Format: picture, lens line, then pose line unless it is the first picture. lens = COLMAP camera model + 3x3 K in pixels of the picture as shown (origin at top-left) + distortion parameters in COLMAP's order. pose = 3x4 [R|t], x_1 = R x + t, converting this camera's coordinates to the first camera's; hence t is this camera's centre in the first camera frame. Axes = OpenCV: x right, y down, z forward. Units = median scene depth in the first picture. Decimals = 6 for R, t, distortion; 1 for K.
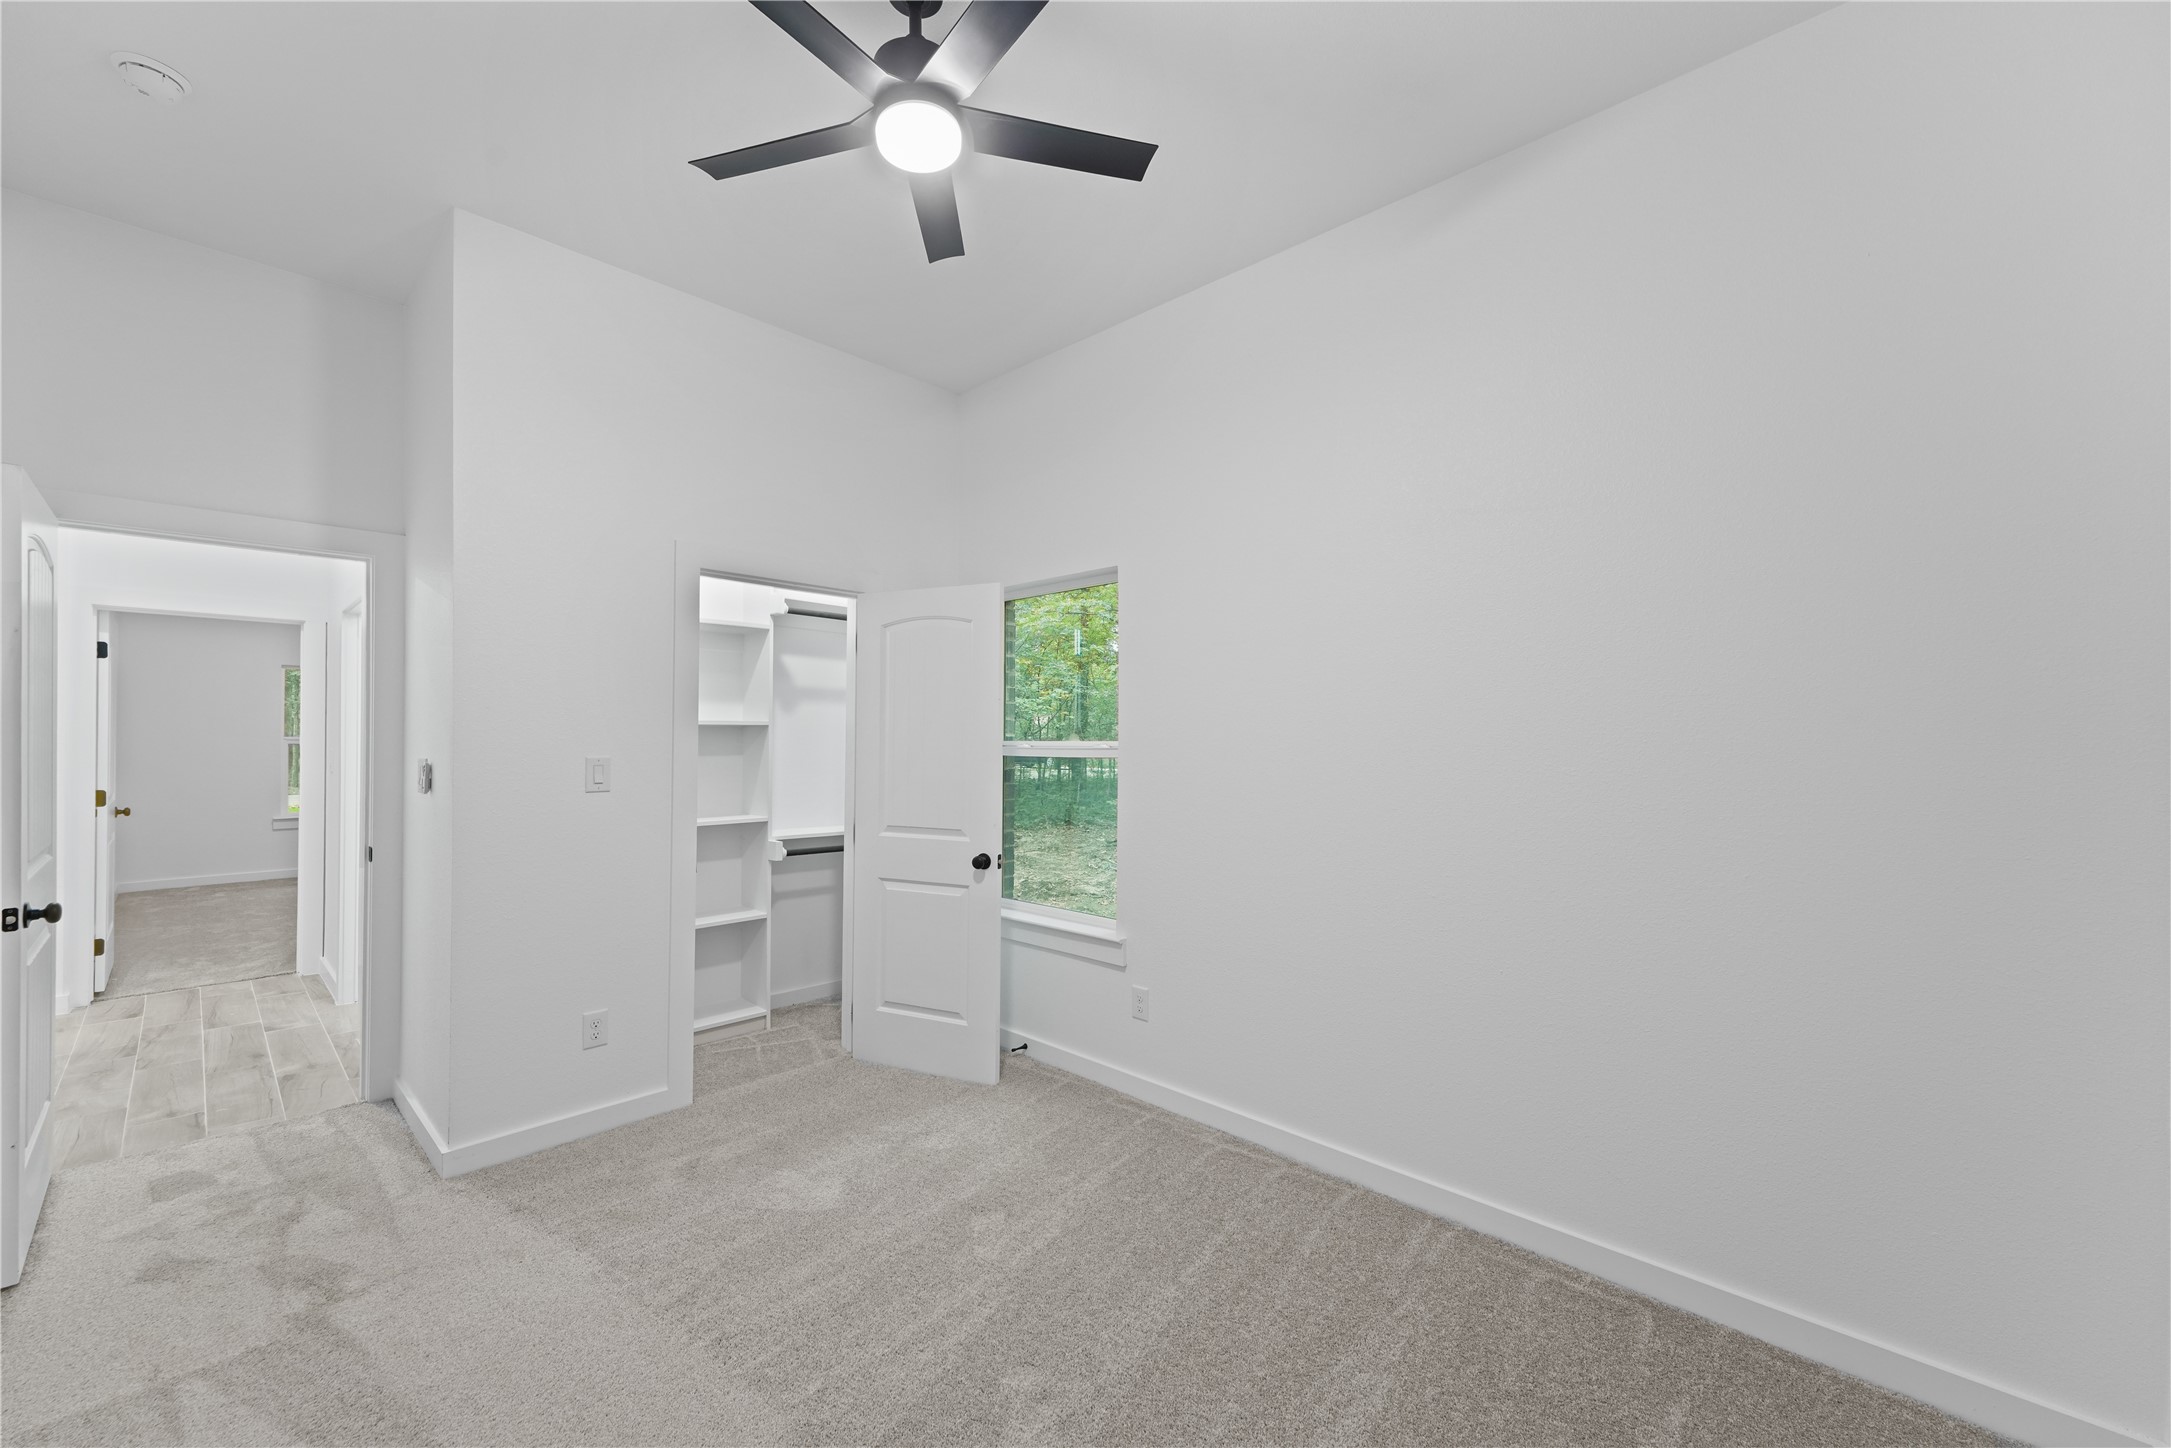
lens RADIAL K [[852.8, 0, 1066.6], [0, 852.8, 731.4], [0, 0, 1]] dist [0.002157, 0.000056]
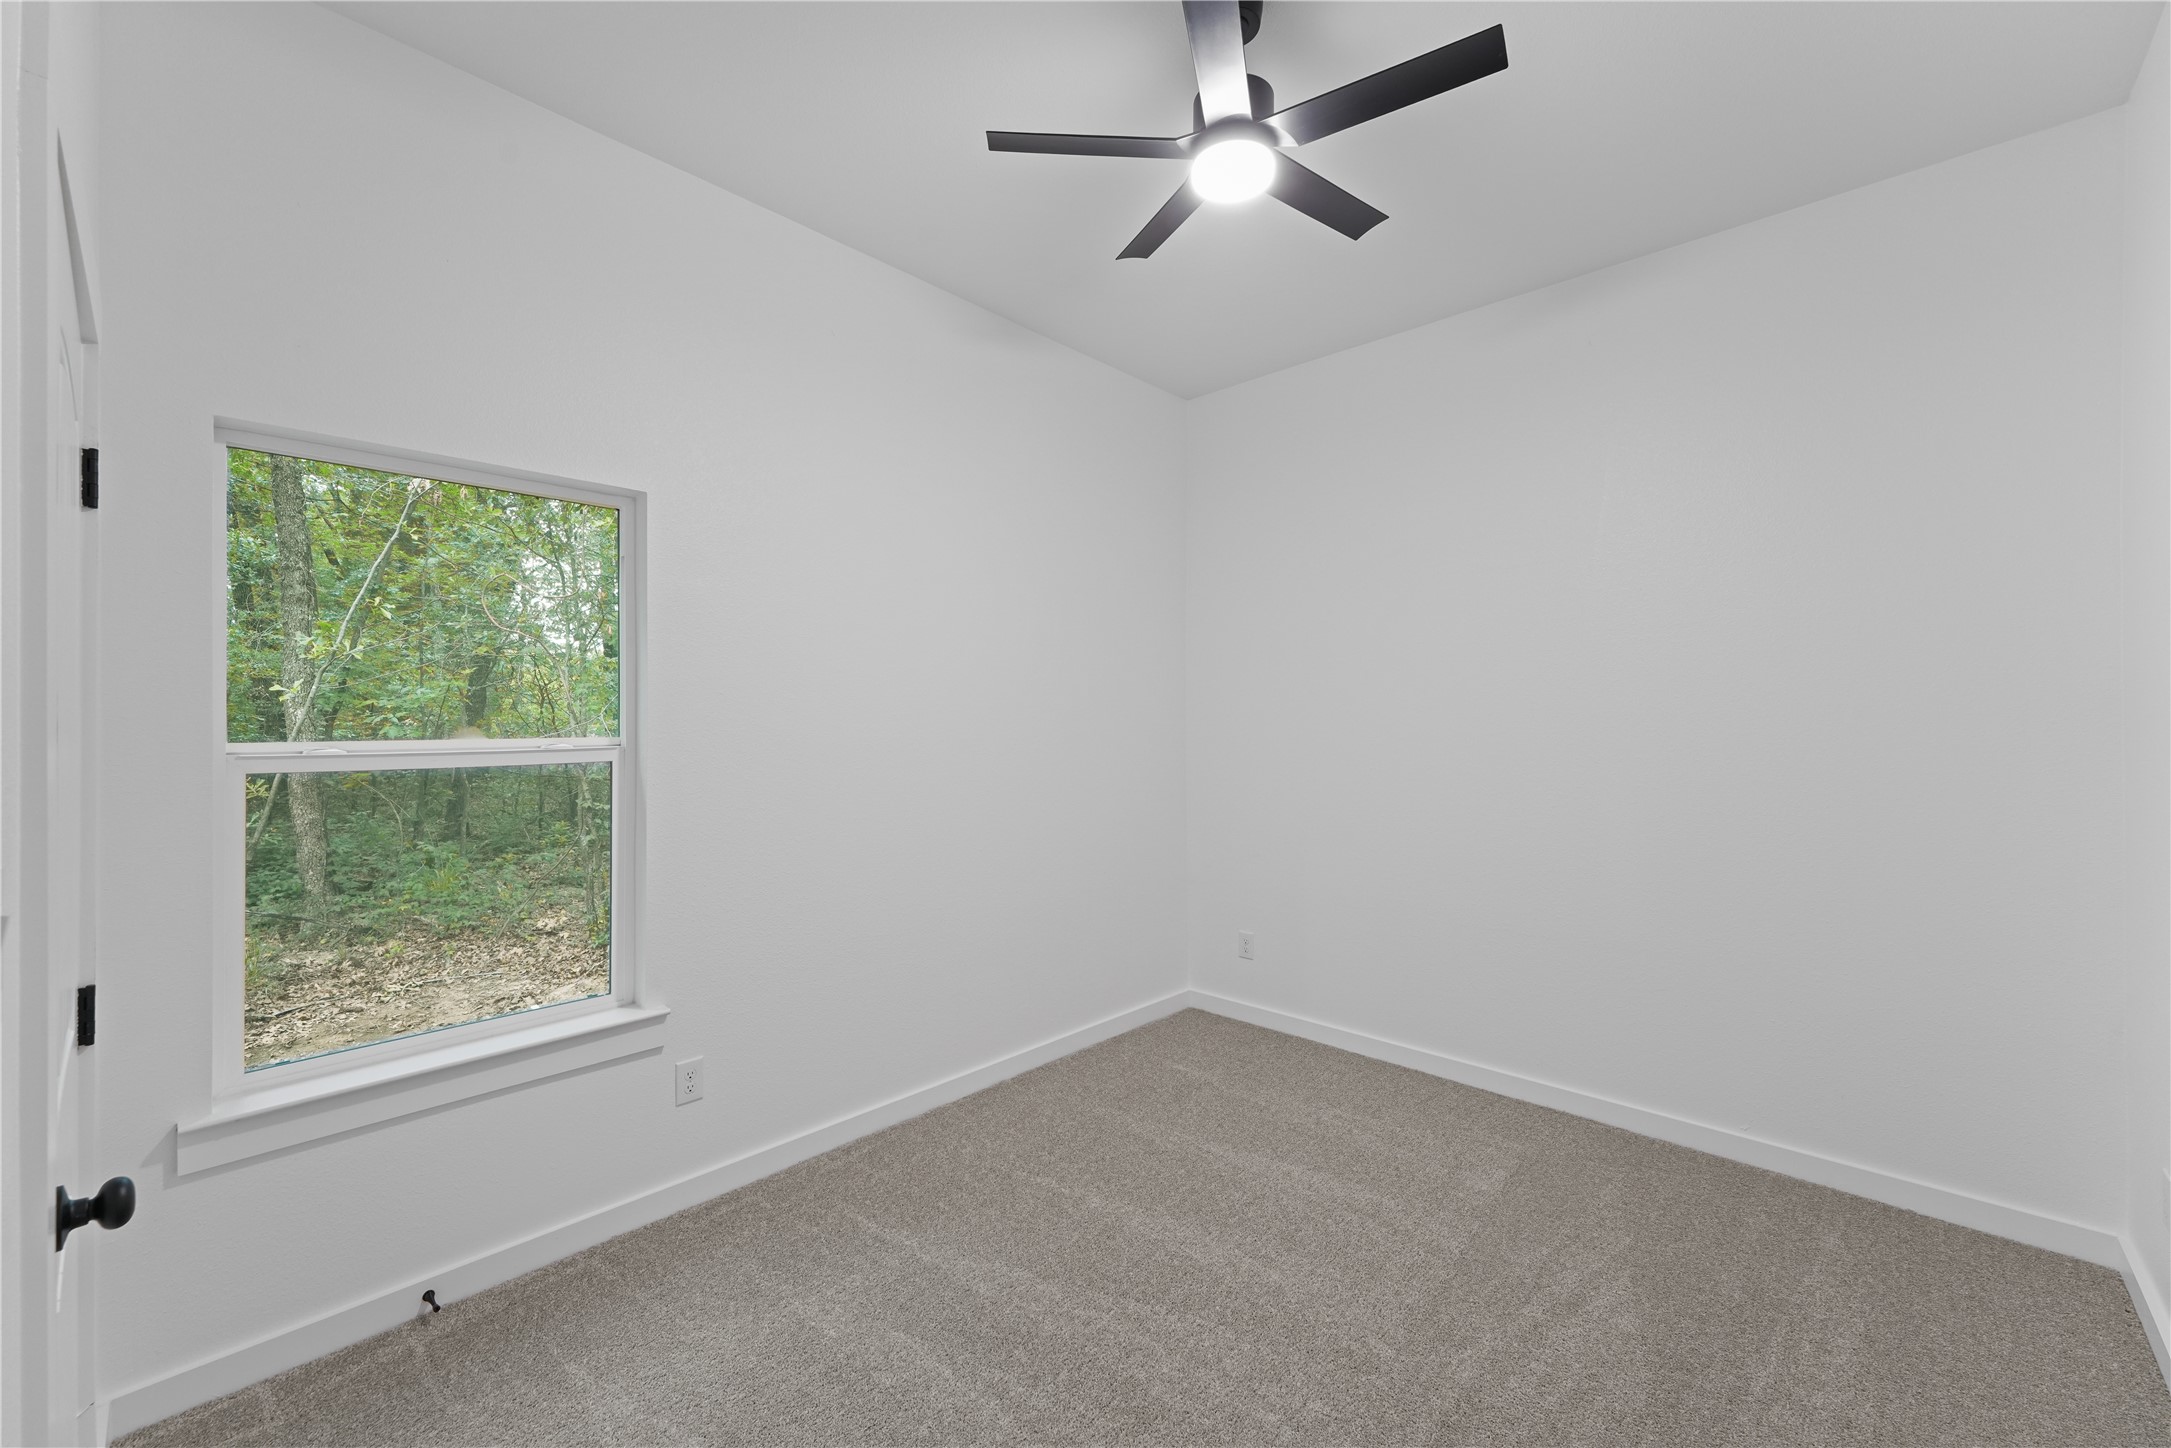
lens RADIAL K [[852.8, 0, 1066.6], [0, 852.8, 731.4], [0, 0, 1]] dist [0.002157, 0.000056]
pose [[-0.005663, -0.009908, 0.999935, -0.654501], [-0.003789, 0.999944, 0.009887, -0.001136], [-0.999977, -0.003733, -0.005700, 0.654376]]
